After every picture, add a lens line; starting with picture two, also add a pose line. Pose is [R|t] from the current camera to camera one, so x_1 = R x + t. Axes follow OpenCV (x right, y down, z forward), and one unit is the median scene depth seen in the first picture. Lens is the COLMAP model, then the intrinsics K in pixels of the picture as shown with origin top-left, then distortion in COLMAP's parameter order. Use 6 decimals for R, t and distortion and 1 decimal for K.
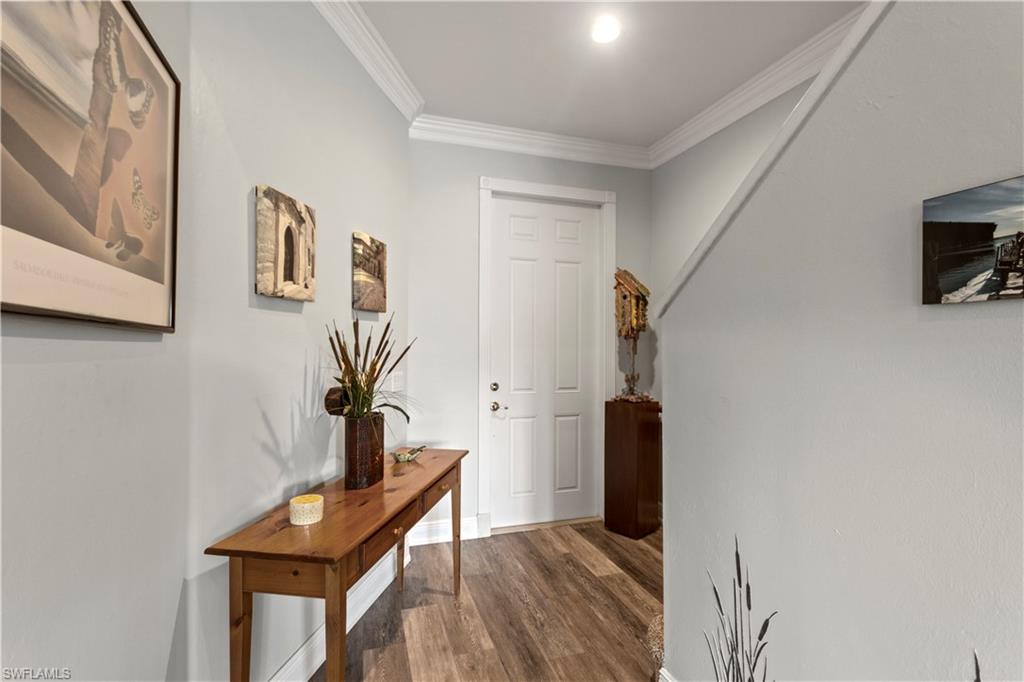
lens RADIAL K [[468.3, 0, 508.2], [0, 468.3, 347.1], [0, 0, 1]] dist [0.001492, 0.000544]
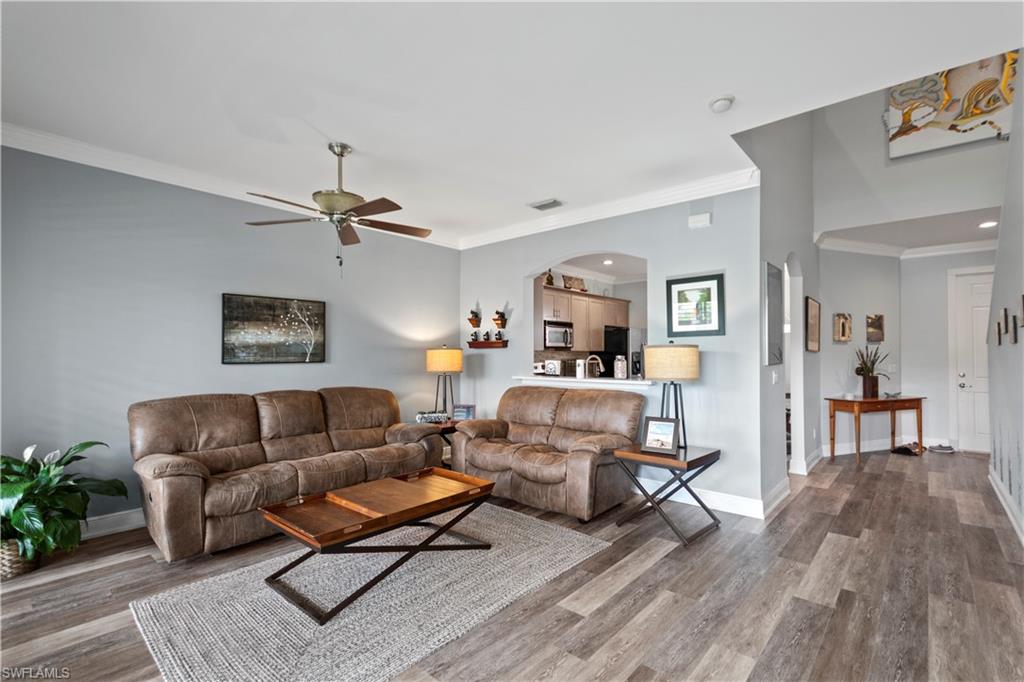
lens RADIAL K [[468.3, 0, 508.2], [0, 468.3, 347.1], [0, 0, 1]] dist [0.001492, 0.000544]
pose [[0.503094, -0.012920, -0.864135, 1.214132], [0.001277, 0.999898, -0.014207, -0.009115], [0.864231, 0.006043, 0.503060, -2.732889]]
